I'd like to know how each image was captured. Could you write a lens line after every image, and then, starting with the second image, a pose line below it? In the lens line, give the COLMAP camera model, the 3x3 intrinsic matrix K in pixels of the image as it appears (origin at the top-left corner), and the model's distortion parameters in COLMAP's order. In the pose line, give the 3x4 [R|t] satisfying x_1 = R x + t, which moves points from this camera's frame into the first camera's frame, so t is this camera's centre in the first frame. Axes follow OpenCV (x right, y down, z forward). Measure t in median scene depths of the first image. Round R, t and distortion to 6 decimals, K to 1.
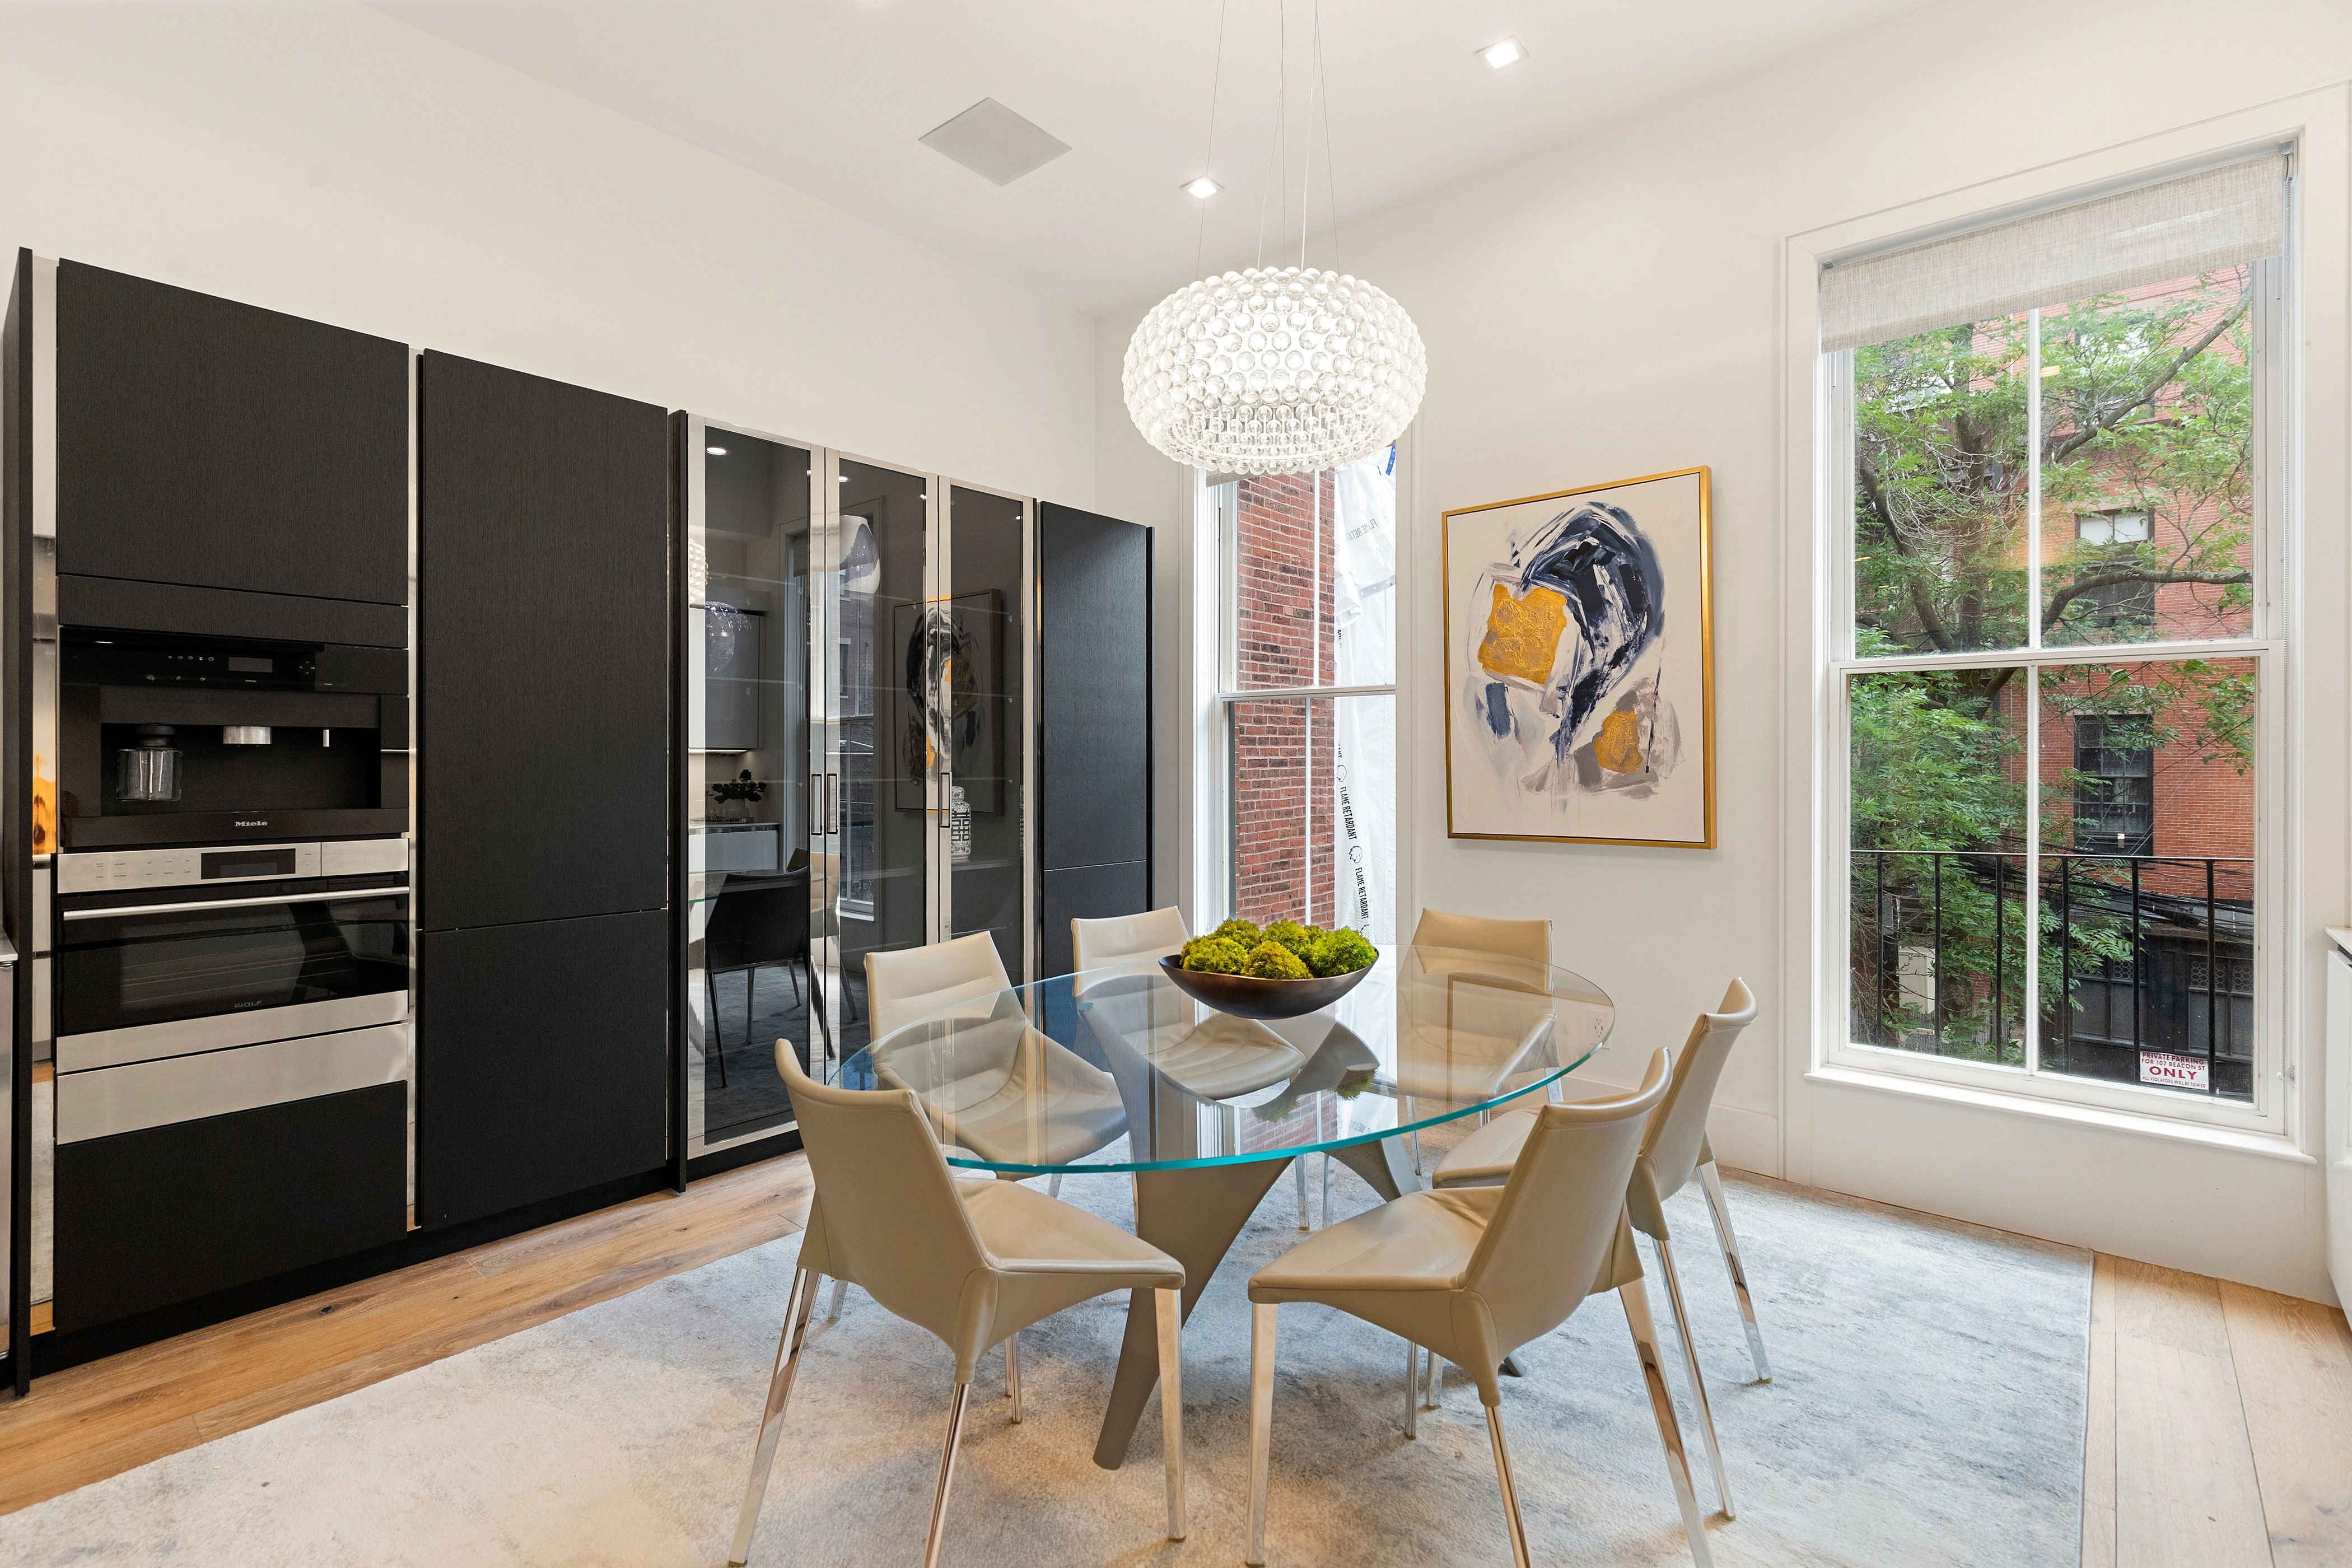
lens RADIAL K [[1079.3, 0, 1181.4], [0, 1079.3, 761.7], [0, 0, 1]] dist [0.008881, -0.000104]
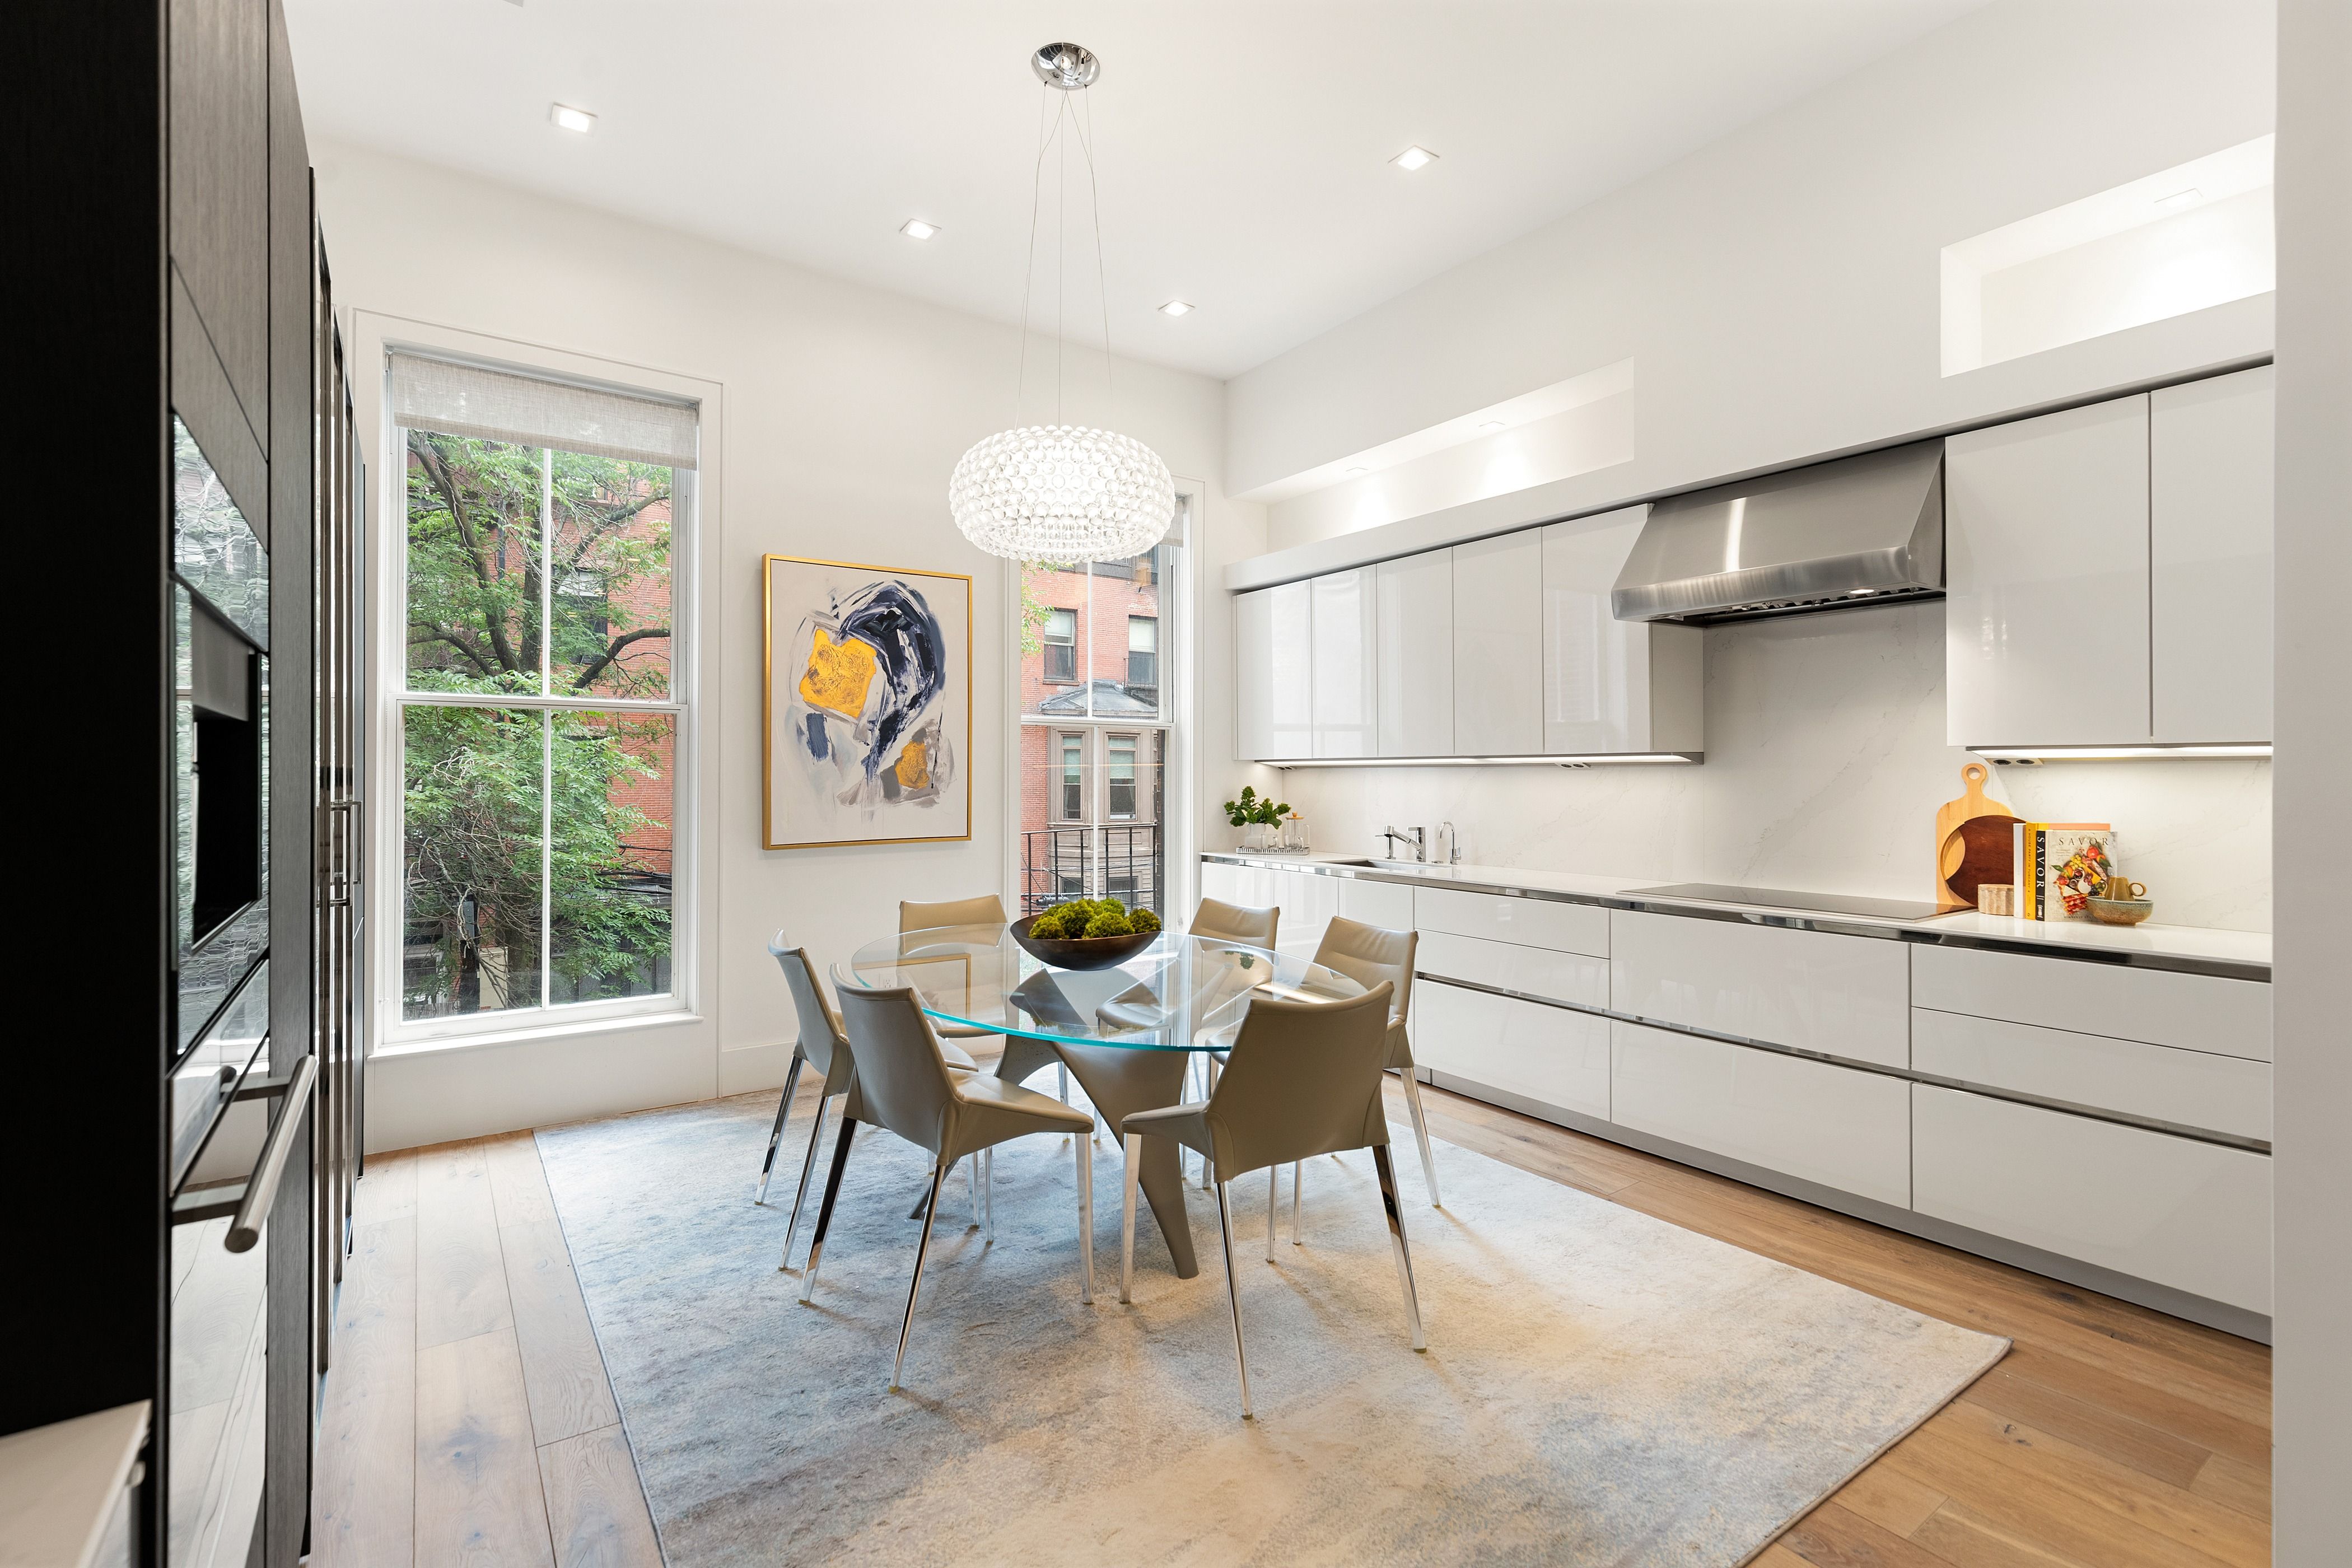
lens RADIAL K [[1063.2, 0, 1171.2], [0, 1063.2, 767.7], [0, 0, 1]] dist [0.009129, -0.000360]
pose [[0.242359, 0.004087, 0.970178, -0.784200], [-0.003271, 0.999989, -0.003395, -0.011920], [-0.970181, -0.002351, 0.242370, 0.370282]]
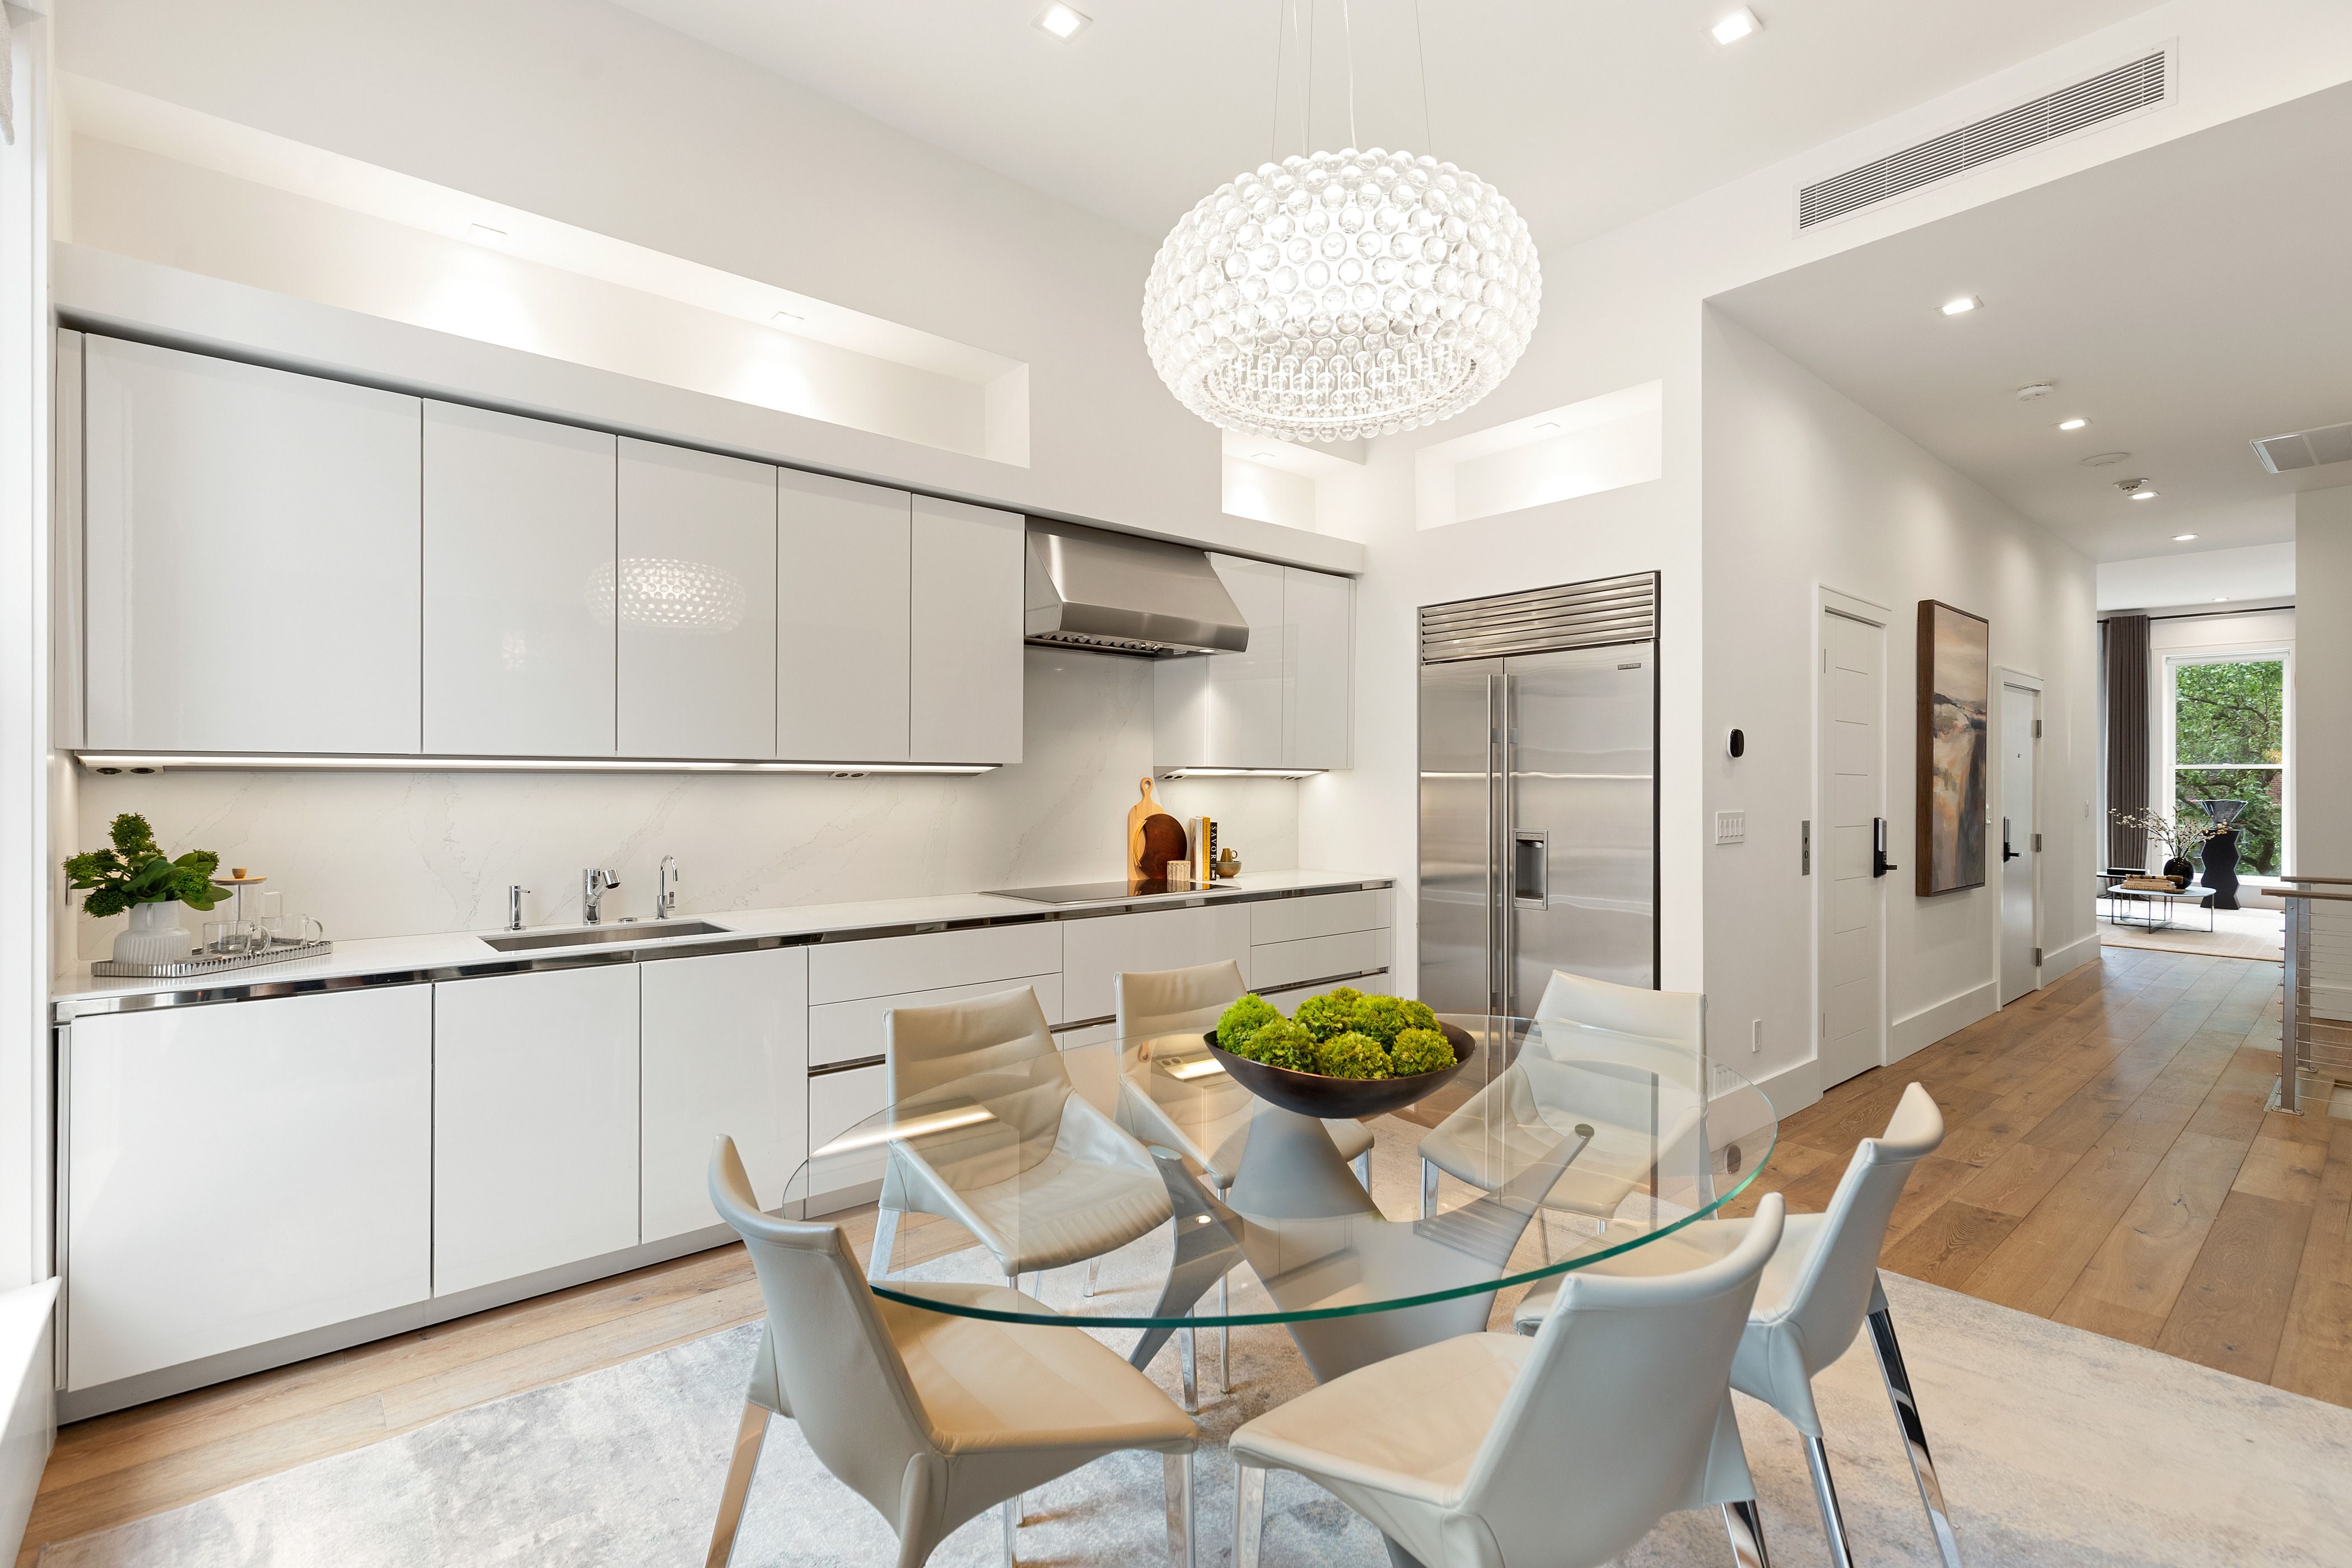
lens RADIAL K [[1073.5, 0, 1176.0], [0, 1073.5, 784.0], [0, 0, 1]] dist [0.009525, -0.000554]
pose [[-0.989259, -0.003500, 0.146134, 0.058808], [-0.004210, 0.999981, -0.004547, -0.008025], [-0.146115, -0.005114, -0.989254, 1.206532]]
